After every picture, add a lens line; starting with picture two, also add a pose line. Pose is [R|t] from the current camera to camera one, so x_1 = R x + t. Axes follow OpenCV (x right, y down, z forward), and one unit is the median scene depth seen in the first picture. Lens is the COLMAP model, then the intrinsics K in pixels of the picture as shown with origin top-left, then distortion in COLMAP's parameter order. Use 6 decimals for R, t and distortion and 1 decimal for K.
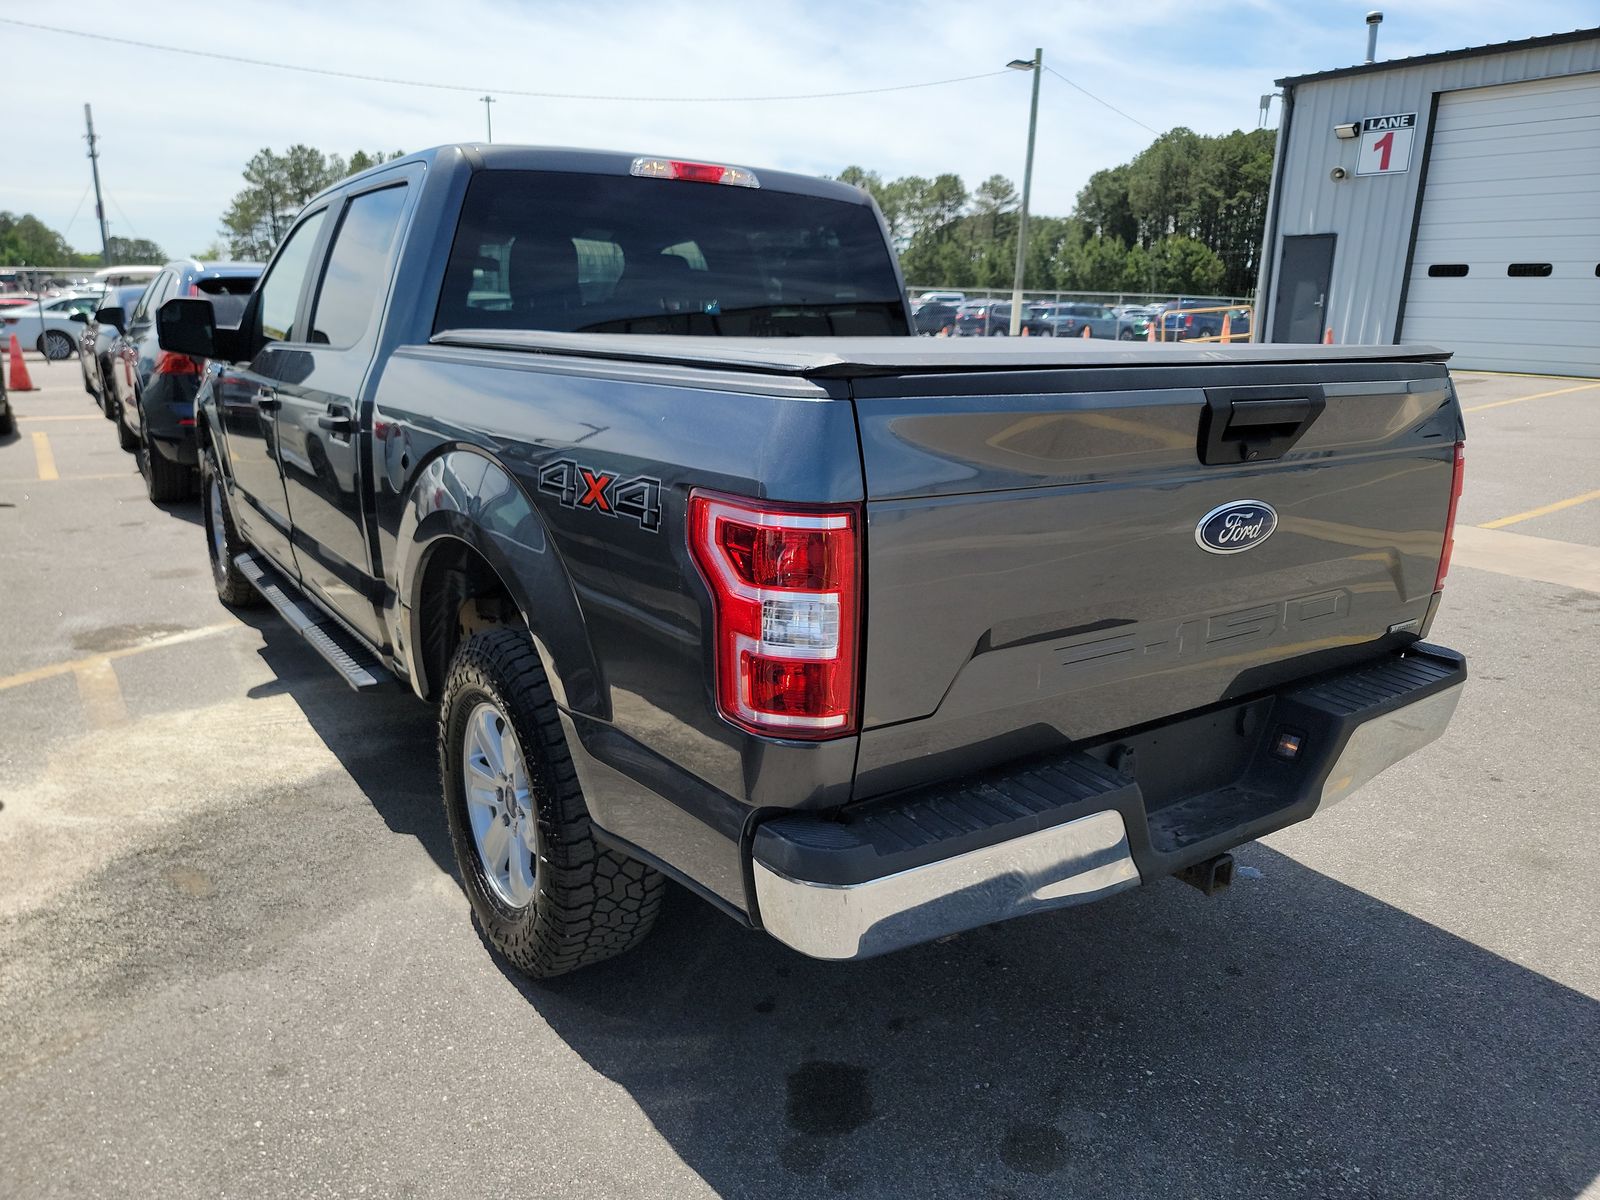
lens RADIAL K [[1127.0, 0, 821.7], [0, 1127.0, 600.8], [0, 0, 1]] dist [0.076553, -0.078568]
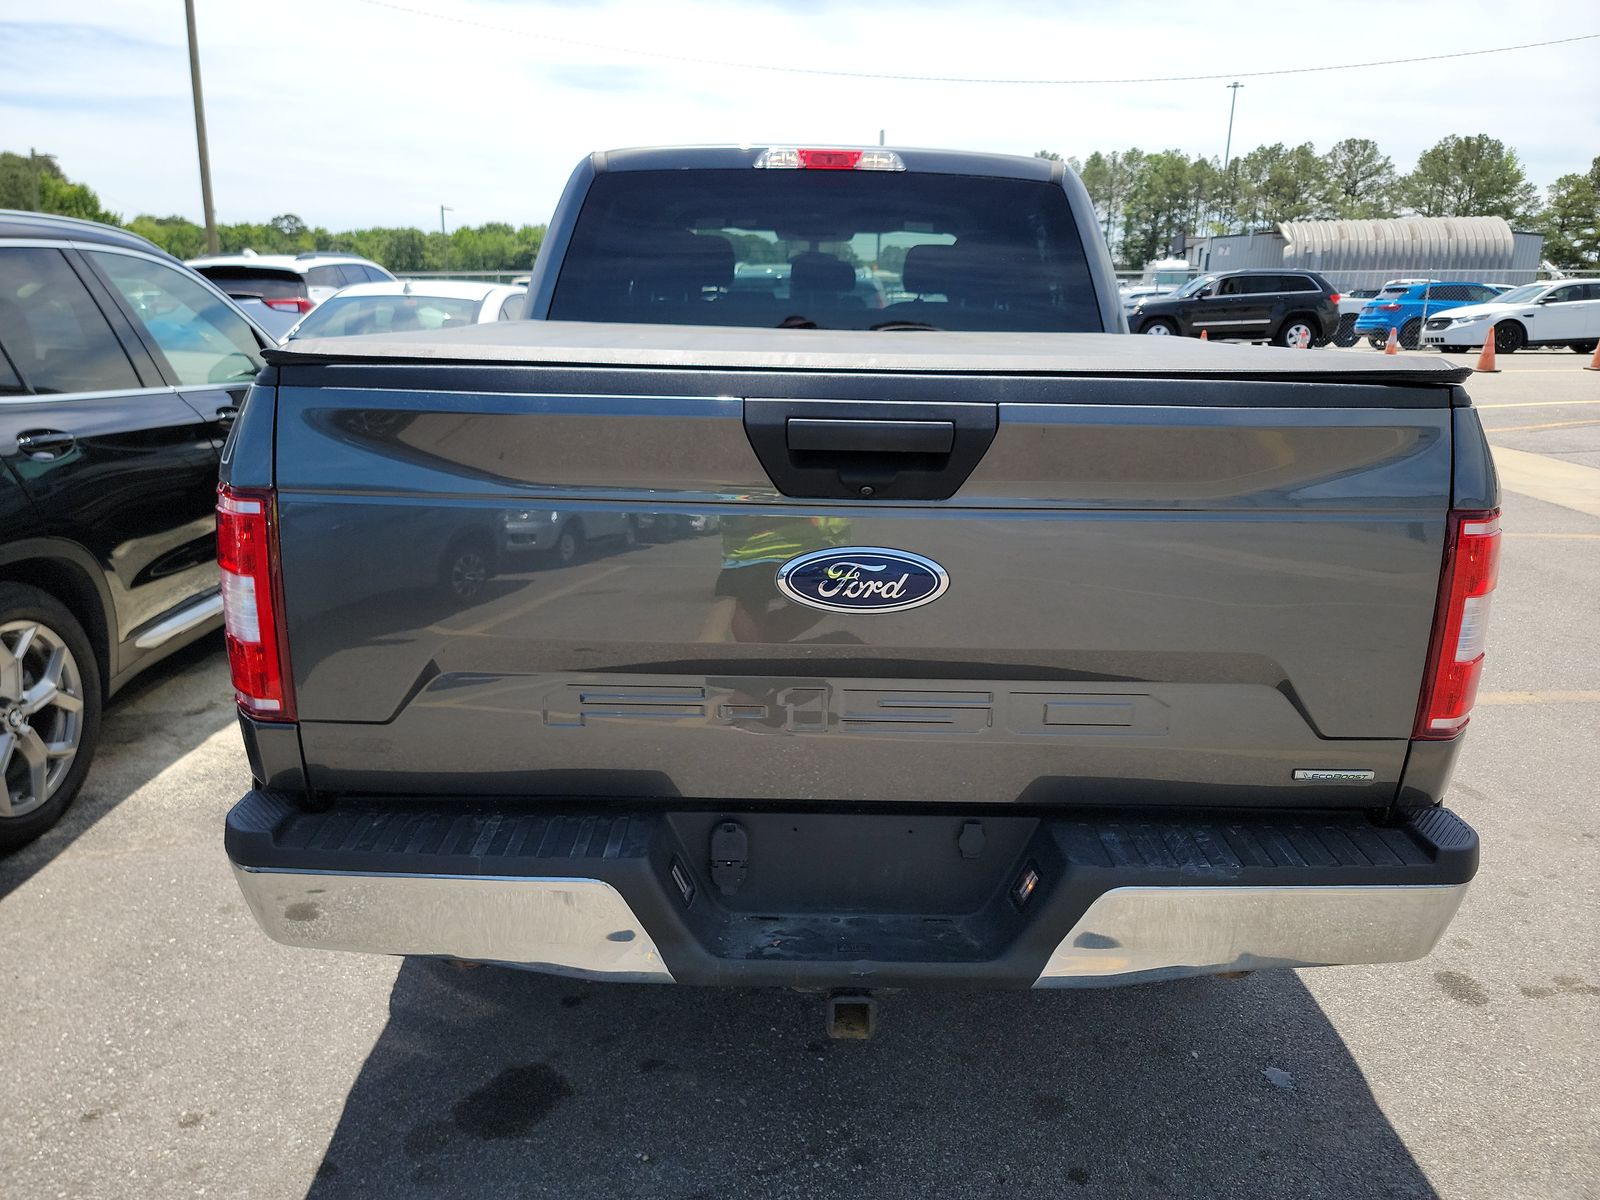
lens RADIAL K [[1127.0, 0, 821.7], [0, 1127.0, 600.8], [0, 0, 1]] dist [0.076553, -0.078568]
pose [[0.817709, 0.147337, -0.556456, 0.763133], [-0.144439, 0.988279, 0.049421, -0.083963], [0.557215, 0.039961, 0.829406, 0.332532]]
